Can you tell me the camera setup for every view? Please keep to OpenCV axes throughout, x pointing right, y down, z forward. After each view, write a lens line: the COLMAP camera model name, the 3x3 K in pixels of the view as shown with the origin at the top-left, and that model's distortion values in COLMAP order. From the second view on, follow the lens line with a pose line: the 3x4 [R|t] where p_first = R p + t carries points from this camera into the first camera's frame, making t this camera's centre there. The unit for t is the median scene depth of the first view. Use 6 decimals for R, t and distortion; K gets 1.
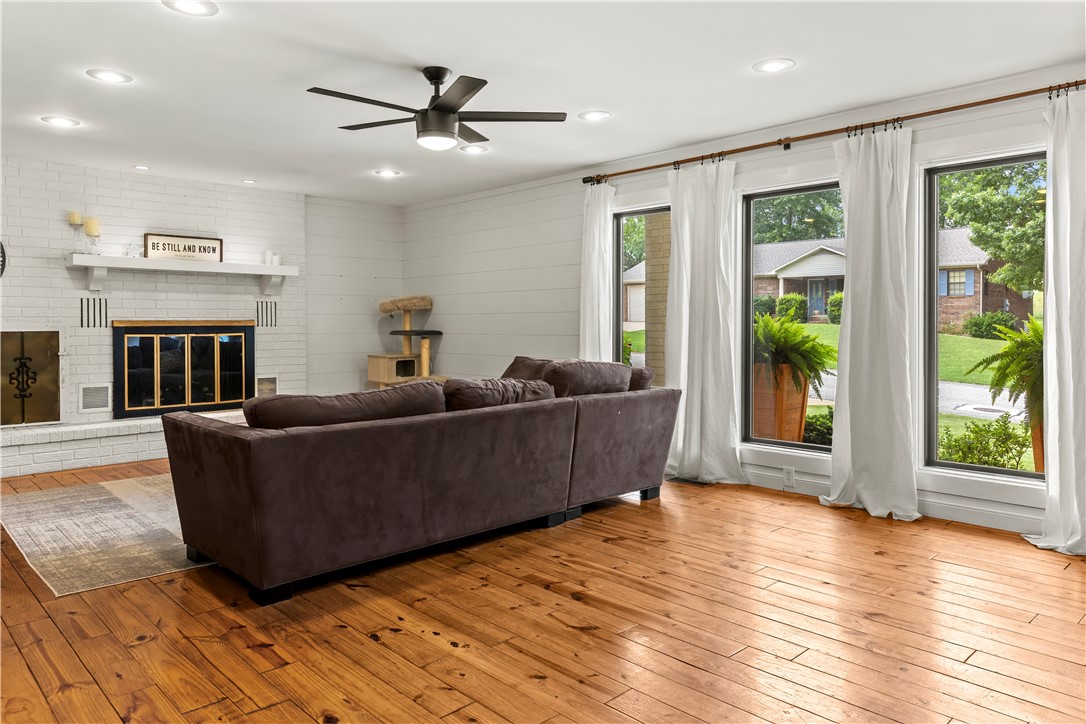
lens RADIAL K [[725.3, 0, 556.0], [0, 725.3, 326.4], [0, 0, 1]] dist [0.002429, -0.001083]
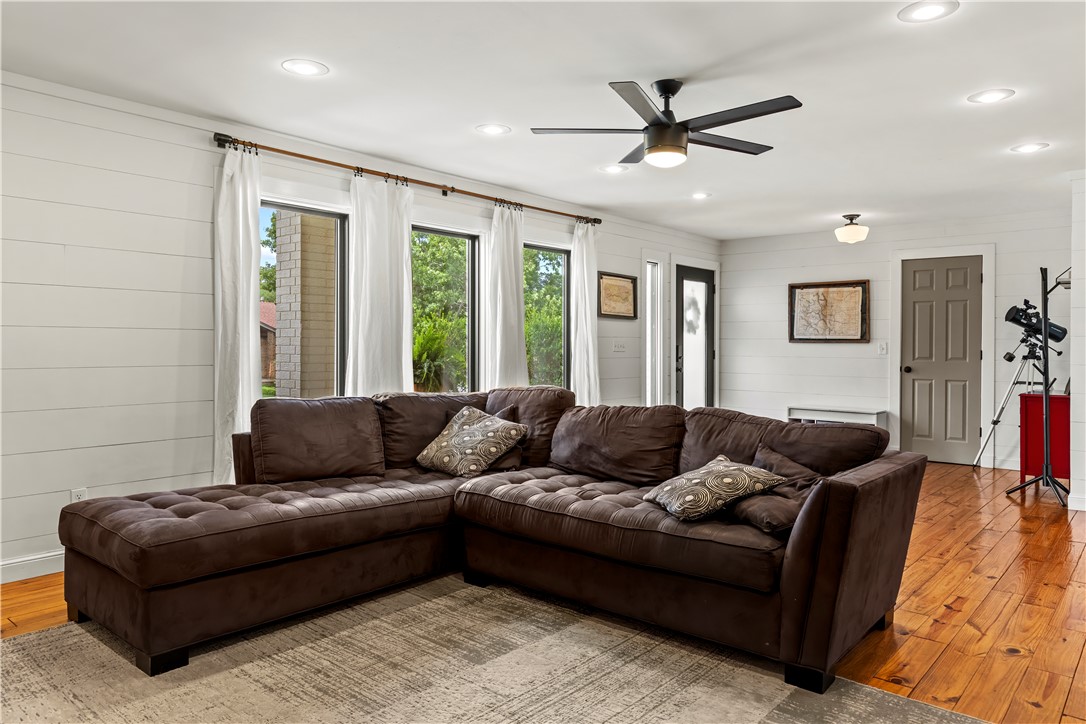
lens RADIAL K [[731.3, 0, 543.0], [0, 731.3, 362.0], [0, 0, 1]] dist [0.005012, 0.001034]
pose [[-0.083804, -0.017693, 0.996325, -1.124654], [0.000262, 0.999842, 0.017778, -0.006370], [-0.996482, 0.001750, -0.083786, 1.269241]]
